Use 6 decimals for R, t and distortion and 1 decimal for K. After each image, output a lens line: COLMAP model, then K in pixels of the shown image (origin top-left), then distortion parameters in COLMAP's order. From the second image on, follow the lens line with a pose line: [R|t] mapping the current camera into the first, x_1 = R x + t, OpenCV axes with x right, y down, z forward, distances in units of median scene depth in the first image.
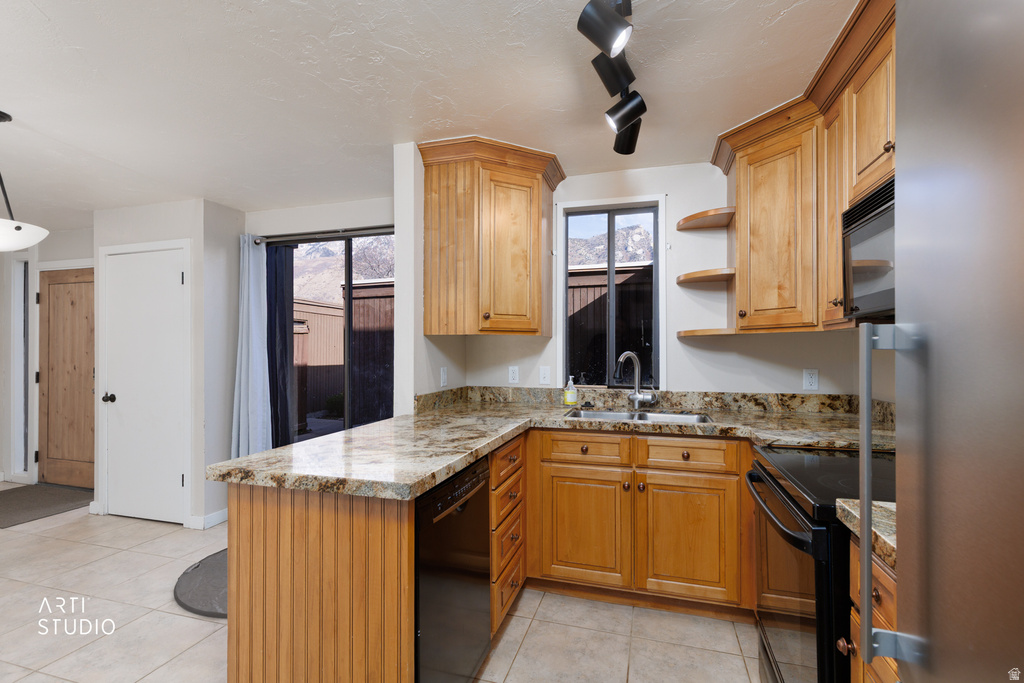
lens RADIAL K [[458.6, 0, 514.4], [0, 458.6, 344.0], [0, 0, 1]] dist [0.003716, -0.000249]
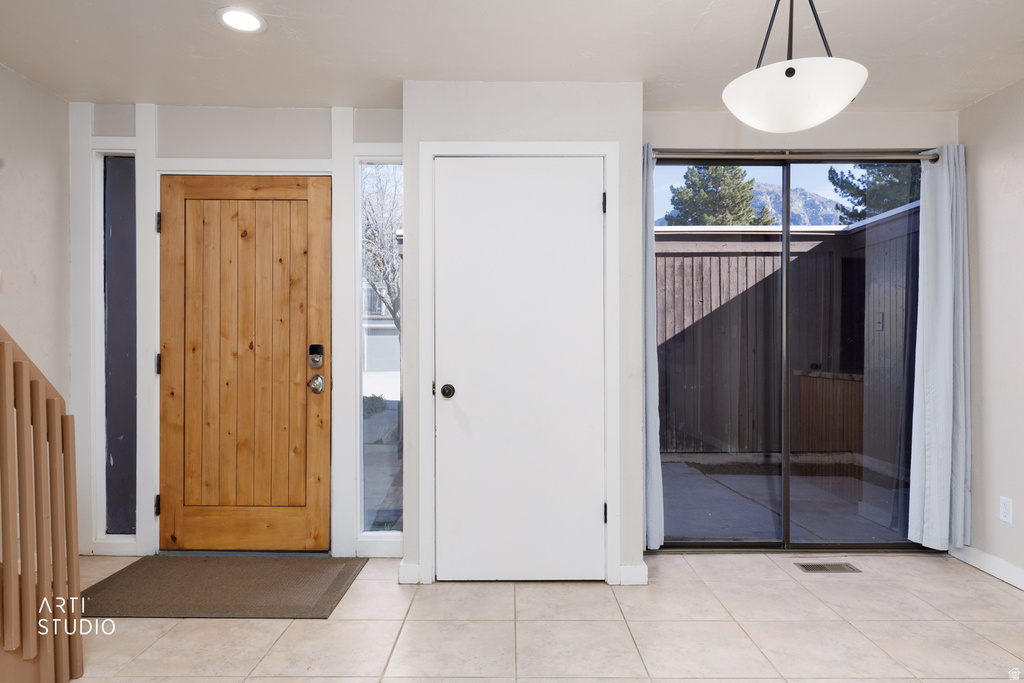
lens RADIAL K [[624.3, 0, 509.8], [0, 624.3, 344.1], [0, 0, 1]] dist [0.004549, 0.000936]
pose [[0.957111, 0.006369, 0.289652, -0.864601], [-0.008285, 0.999951, 0.005388, 0.041547], [-0.289603, -0.007556, 0.957117, 0.151084]]
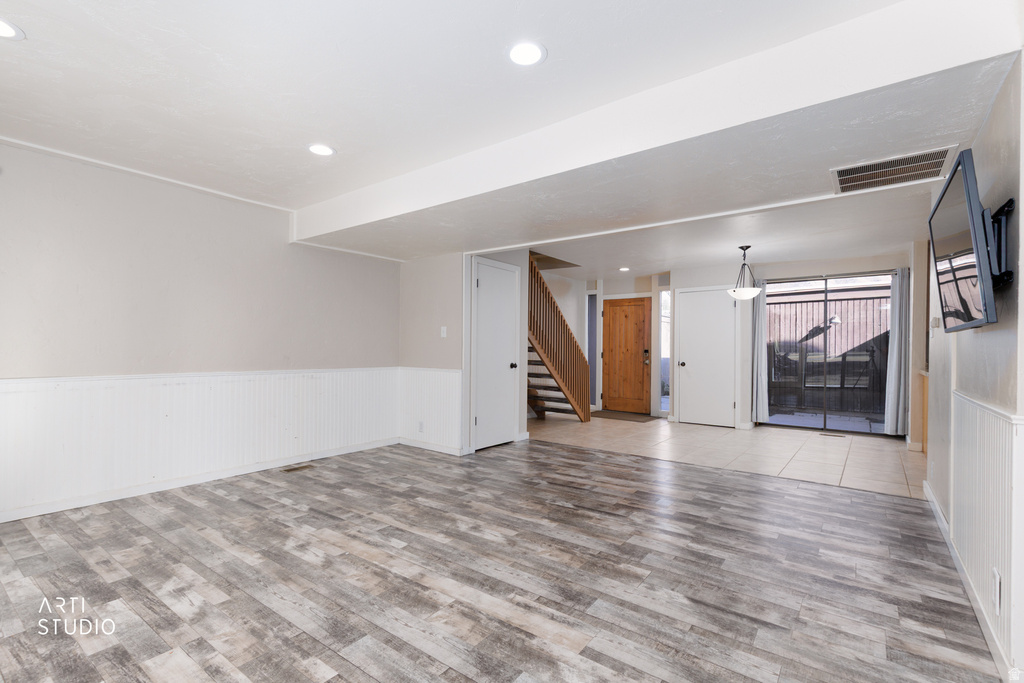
lens RADIAL K [[466.9, 0, 520.7], [0, 466.9, 354.5], [0, 0, 1]] dist [0.003182, 0.000056]
pose [[0.938686, 0.014277, -0.344476, -0.700613], [-0.006726, 0.999710, 0.023106, 0.027883], [0.344706, -0.019372, 0.938511, -0.952600]]
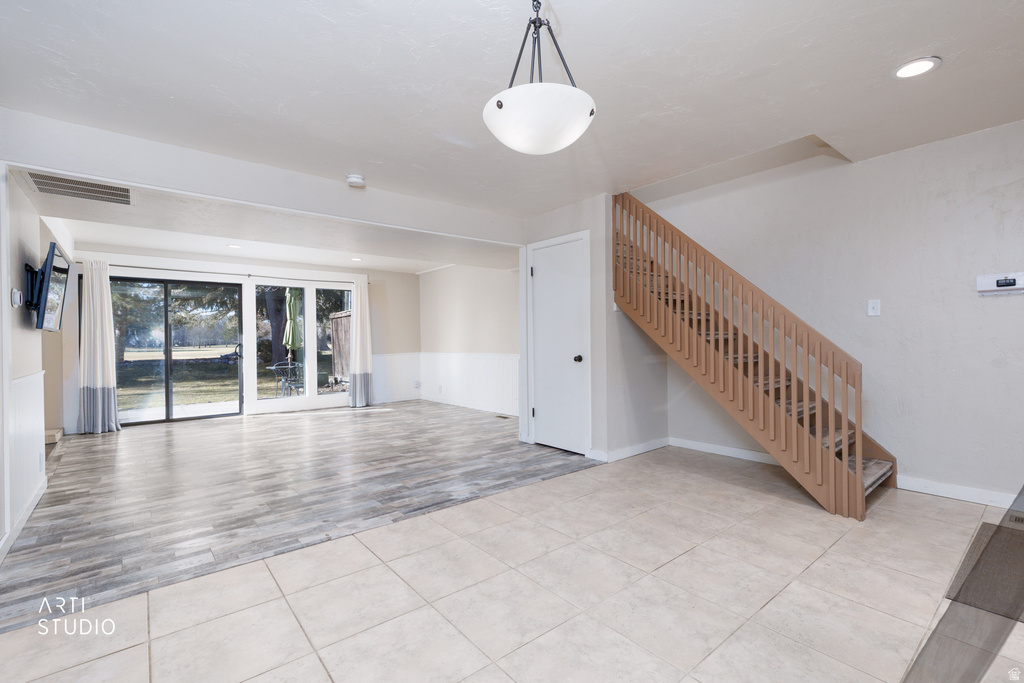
lens RADIAL K [[458.6, 0, 514.4], [0, 458.6, 344.0], [0, 0, 1]] dist [0.003716, -0.000249]
pose [[-0.553929, 0.016064, -0.832409, -0.250367], [0.022813, 0.999731, 0.004112, 0.048373], [0.832251, -0.016712, -0.554147, 0.679472]]
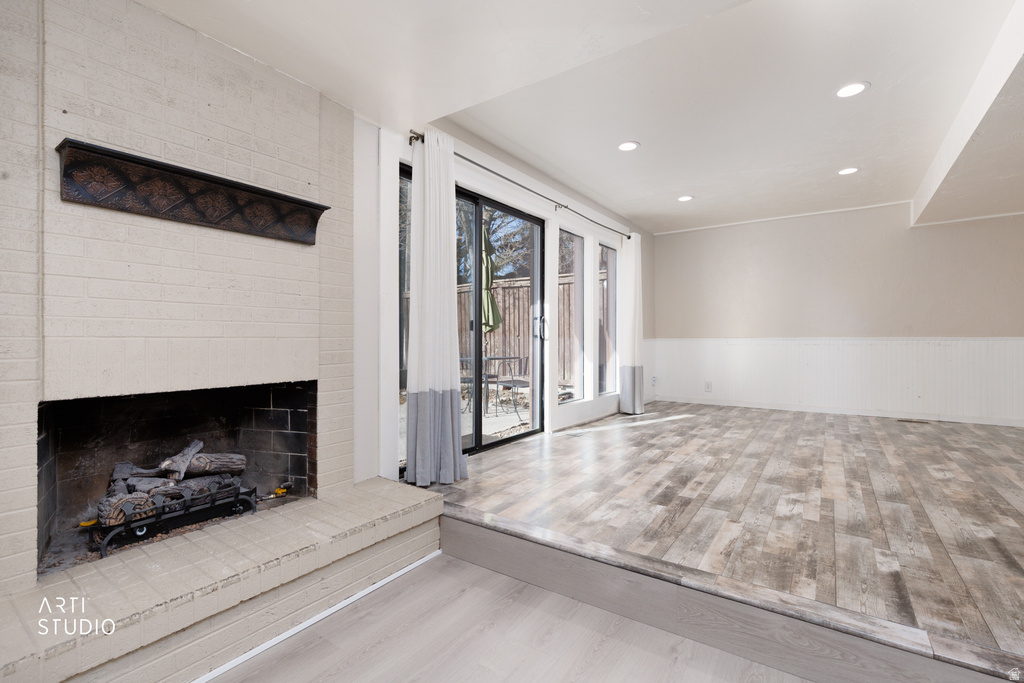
lens RADIAL K [[458.6, 0, 514.4], [0, 458.6, 344.0], [0, 0, 1]] dist [0.003716, -0.000249]
pose [[-0.319828, 0.013169, -0.947384, -0.101344], [0.014253, 0.999857, 0.009087, 0.080320], [0.947369, -0.010597, -0.319970, -0.754284]]
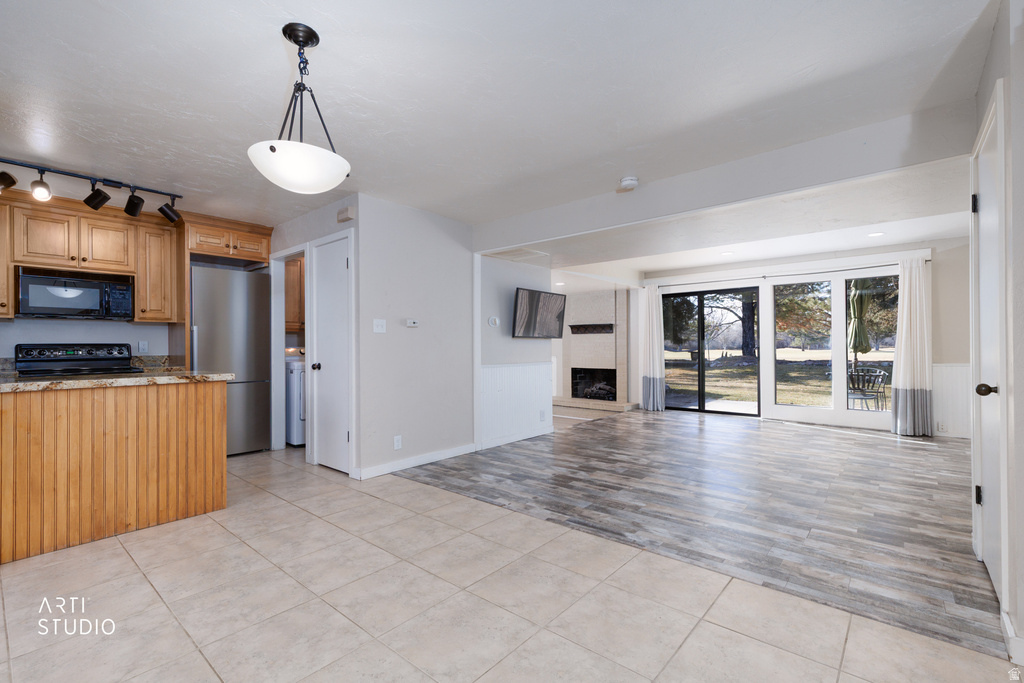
lens RADIAL K [[458.6, 0, 514.4], [0, 458.6, 344.0], [0, 0, 1]] dist [0.003716, -0.000249]
pose [[-0.914061, 0.010029, 0.405452, -0.926208], [0.002935, 0.999832, -0.018114, 0.051190], [-0.405565, -0.015367, -0.913937, 0.815757]]
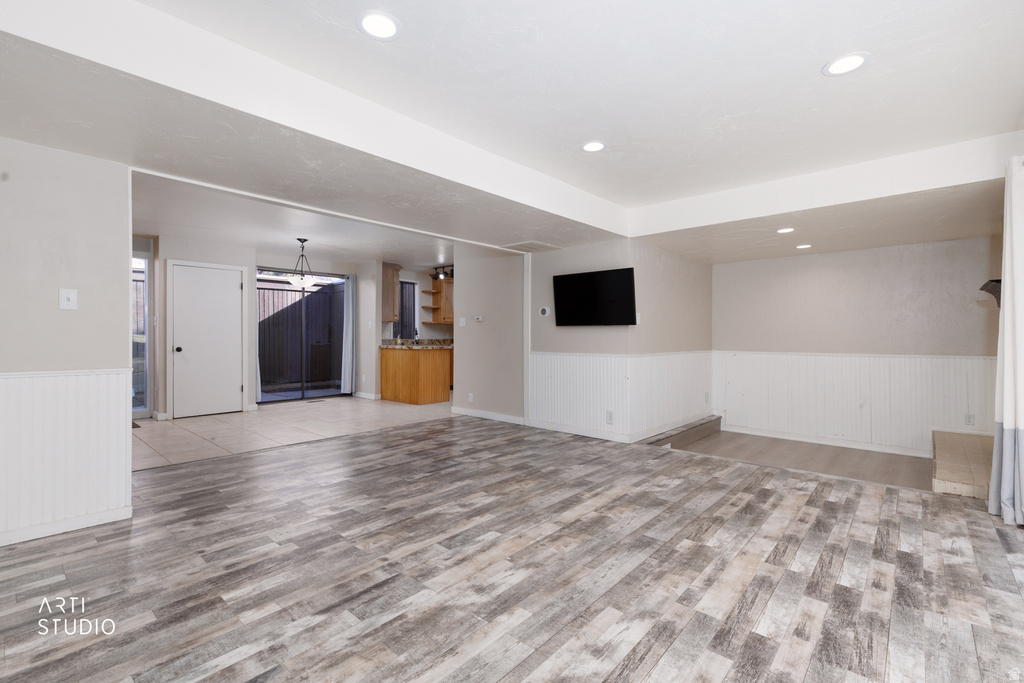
lens RADIAL K [[458.6, 0, 514.4], [0, 458.6, 344.0], [0, 0, 1]] dist [0.003716, -0.000249]
pose [[0.430432, -0.013745, 0.902518, -1.565264], [-0.013743, 0.999668, 0.021779, 0.035384], [-0.902518, -0.021777, 0.430100, -0.710317]]
